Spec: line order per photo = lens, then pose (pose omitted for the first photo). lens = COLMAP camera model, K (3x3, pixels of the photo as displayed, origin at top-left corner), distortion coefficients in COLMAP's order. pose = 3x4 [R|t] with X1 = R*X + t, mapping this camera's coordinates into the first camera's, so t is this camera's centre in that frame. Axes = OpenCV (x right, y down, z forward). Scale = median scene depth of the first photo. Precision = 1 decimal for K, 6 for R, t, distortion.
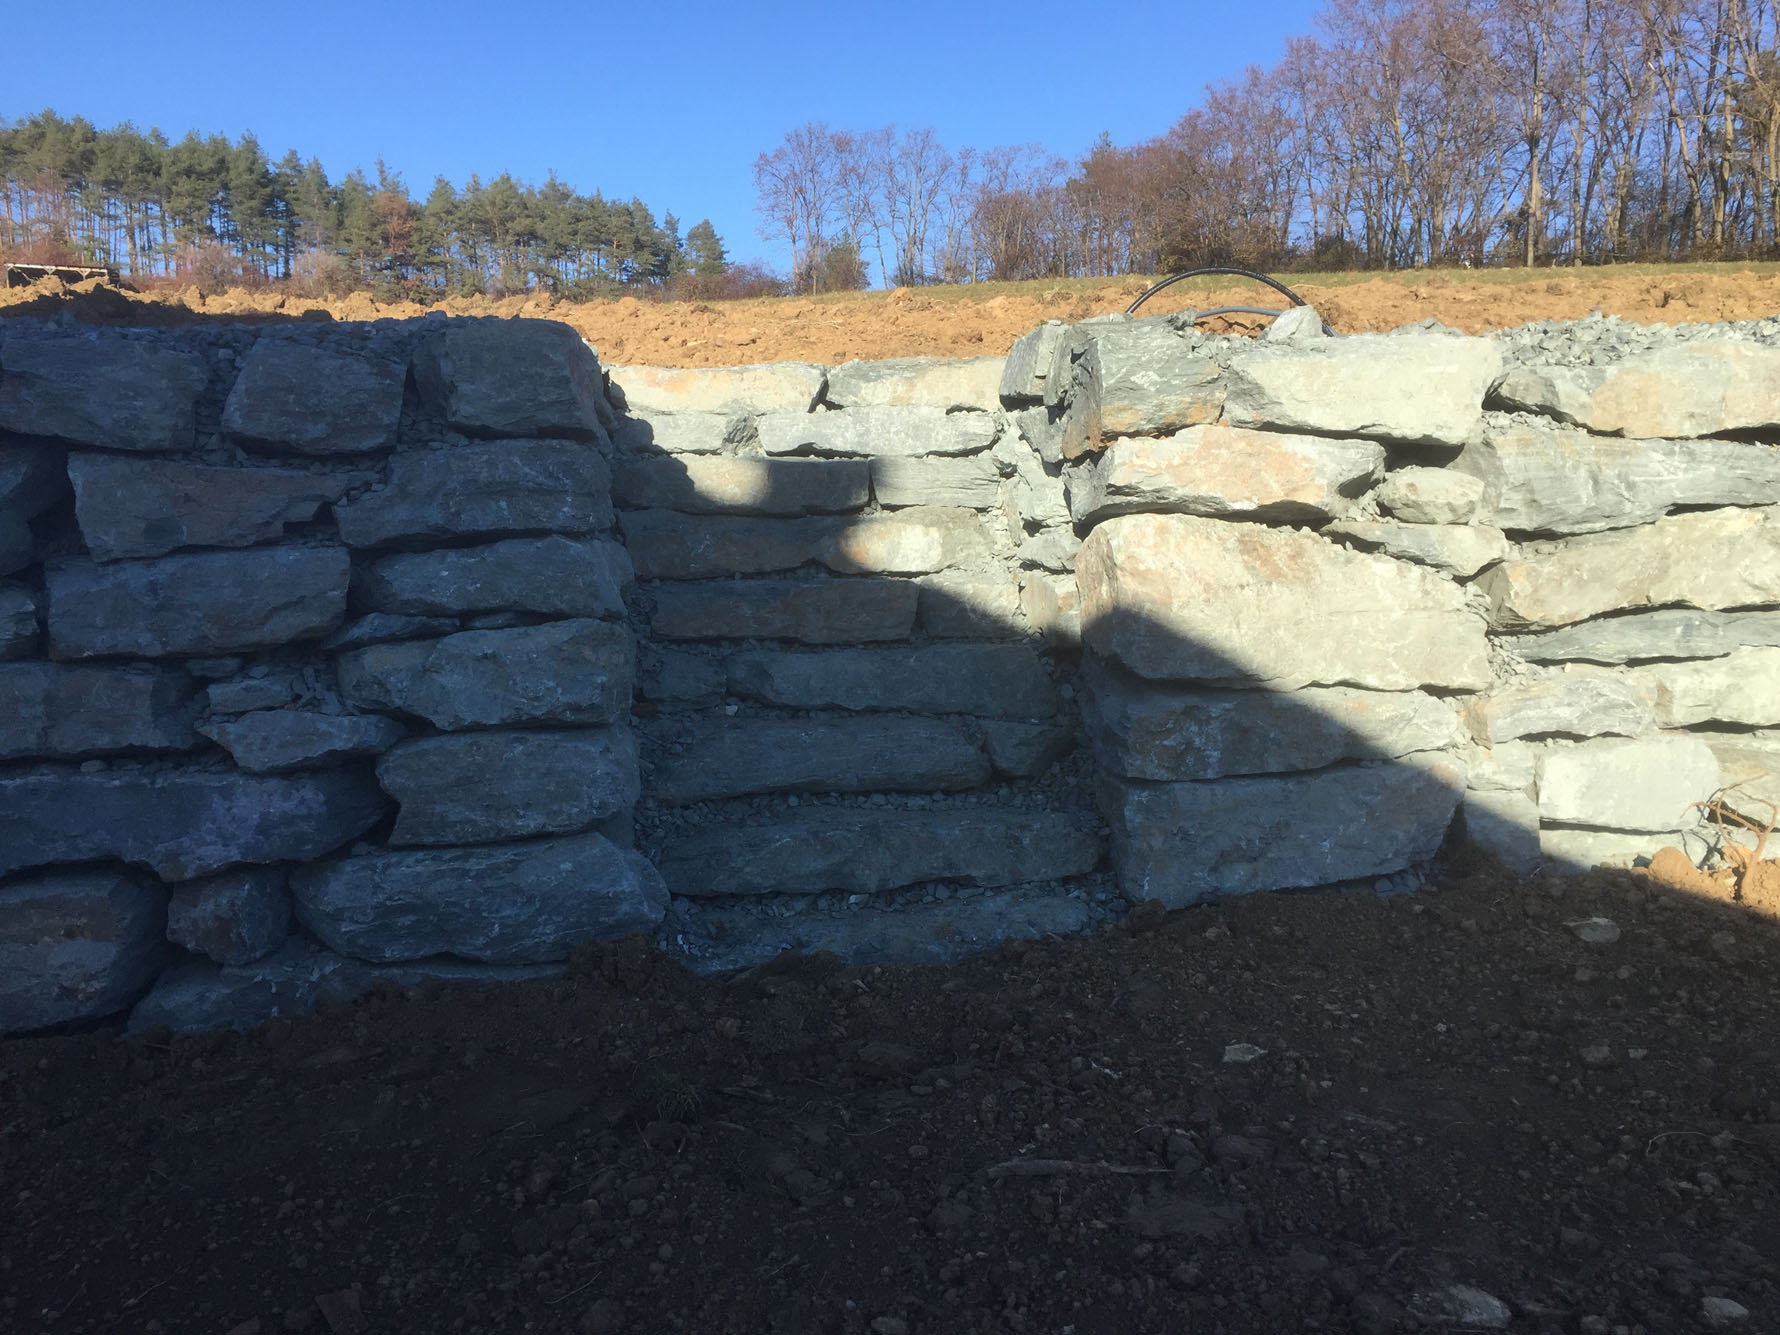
lens RADIAL K [[1512.9, 0, 885.8], [0, 1512.9, 667.2], [0, 0, 1]] dist [0.084290, -0.101173]
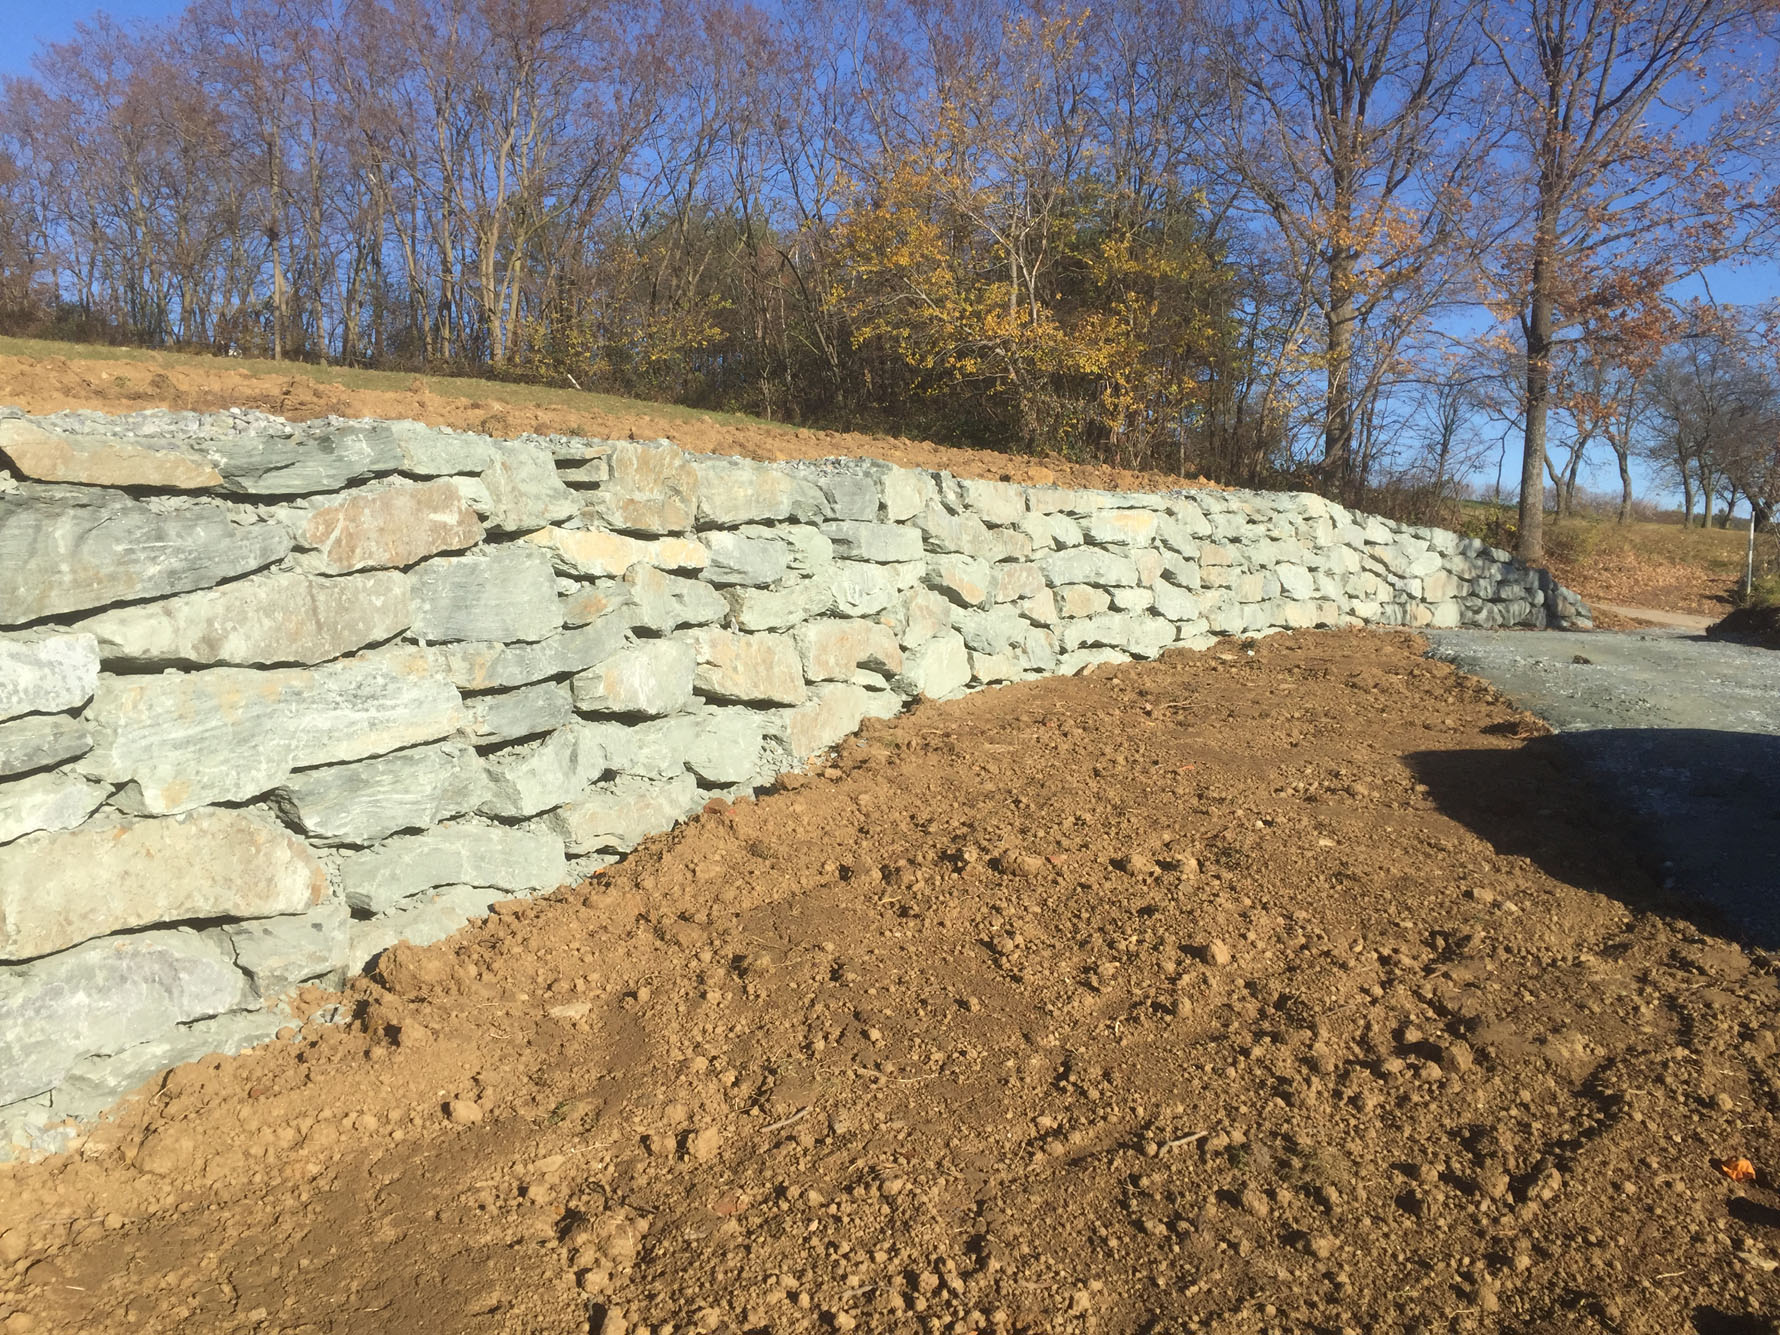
lens RADIAL K [[1512.9, 0, 888.9], [0, 1512.9, 666.7], [0, 0, 1]] dist [0.084290, -0.101173]
pose [[0.753404, -0.023298, 0.657145, 0.215865], [0.061946, 0.997442, -0.035658, -0.026776], [-0.654633, 0.067572, 0.752921, 0.085525]]
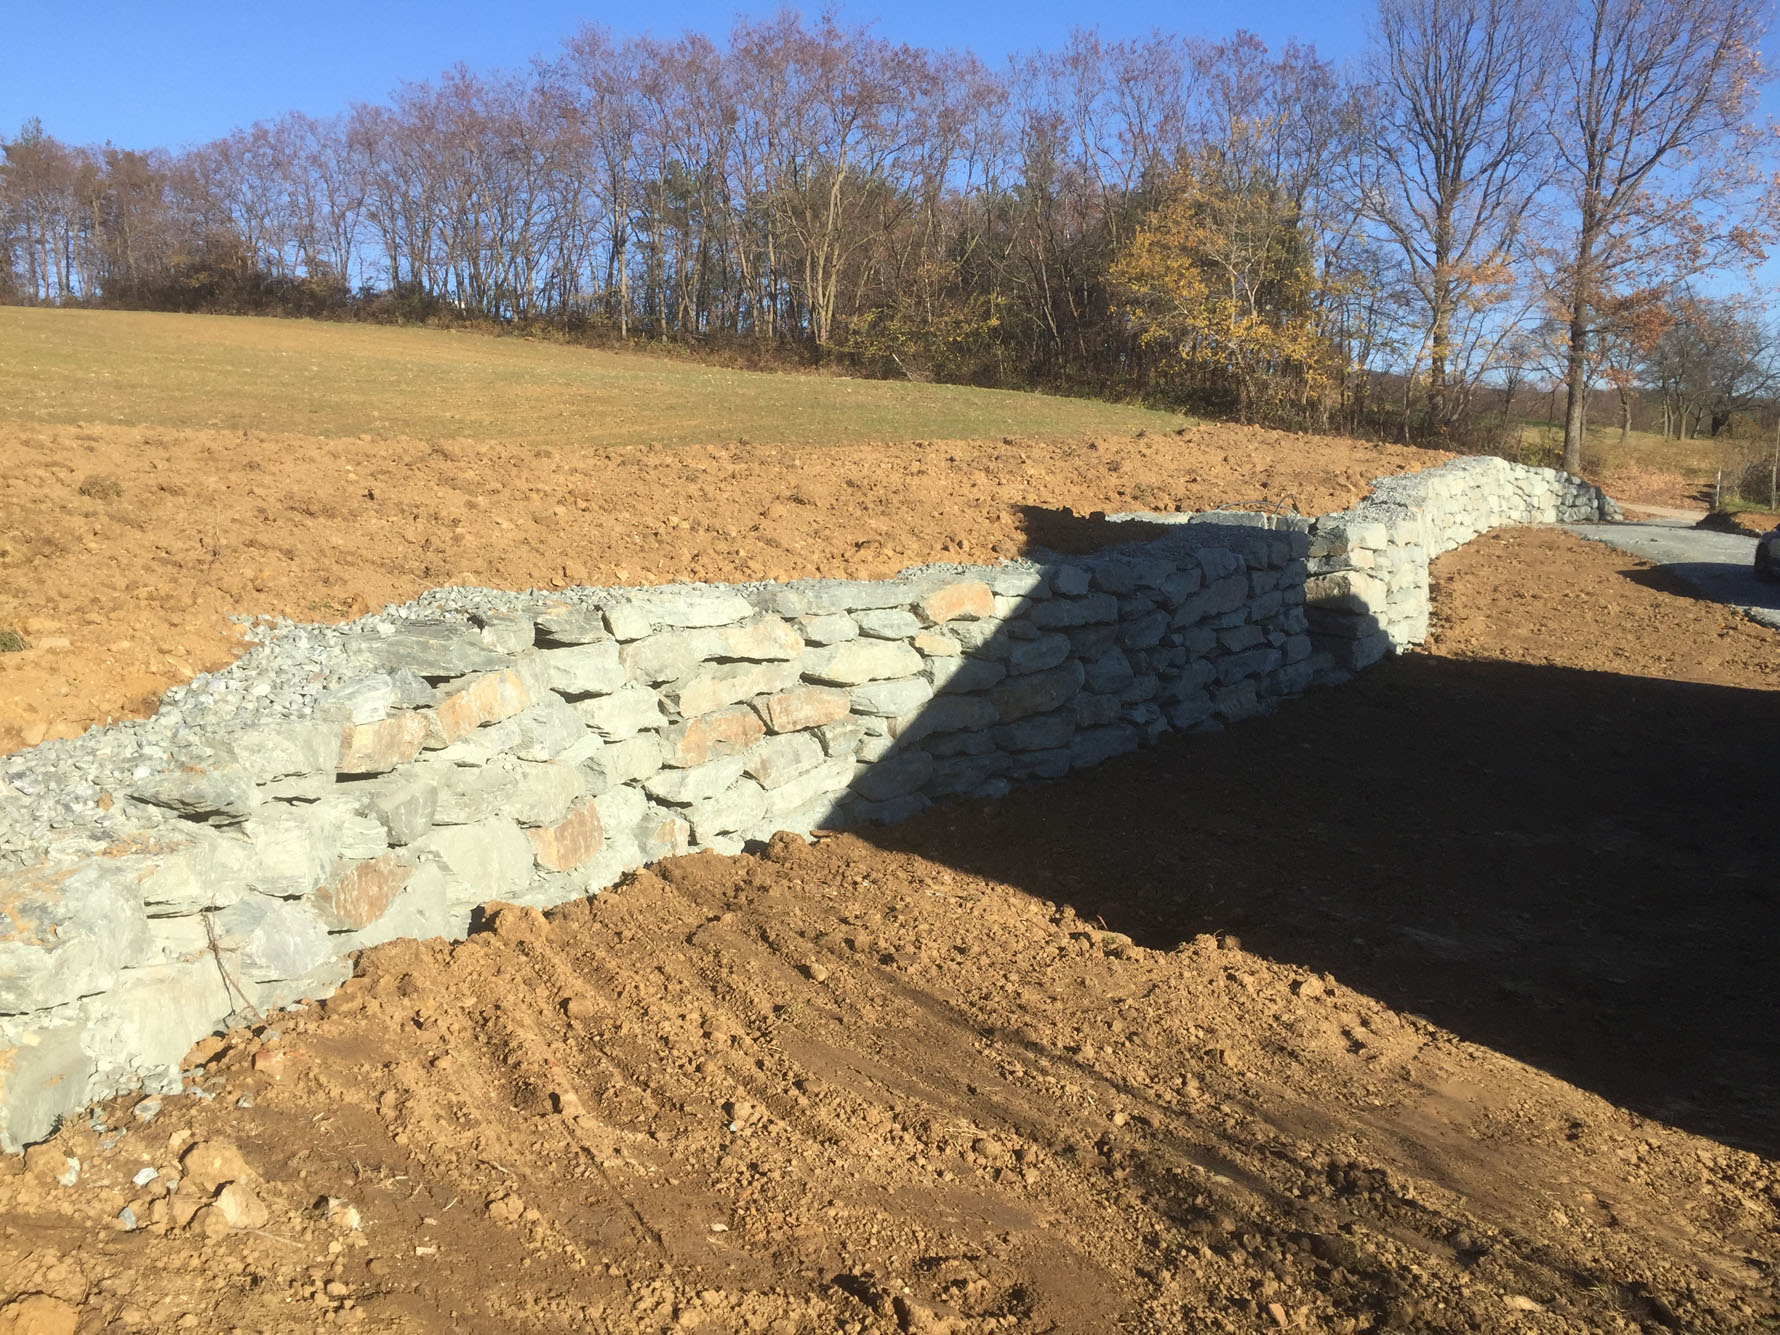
lens RADIAL K [[1512.9, 0, 889.5], [0, 1512.9, 686.9], [0, 0, 1]] dist [0.084290, -0.101173]
pose [[0.735013, -0.096999, 0.671079, -0.947699], [0.086470, 0.995043, 0.049117, -0.029651], [-0.672517, 0.021926, 0.739757, -0.311840]]
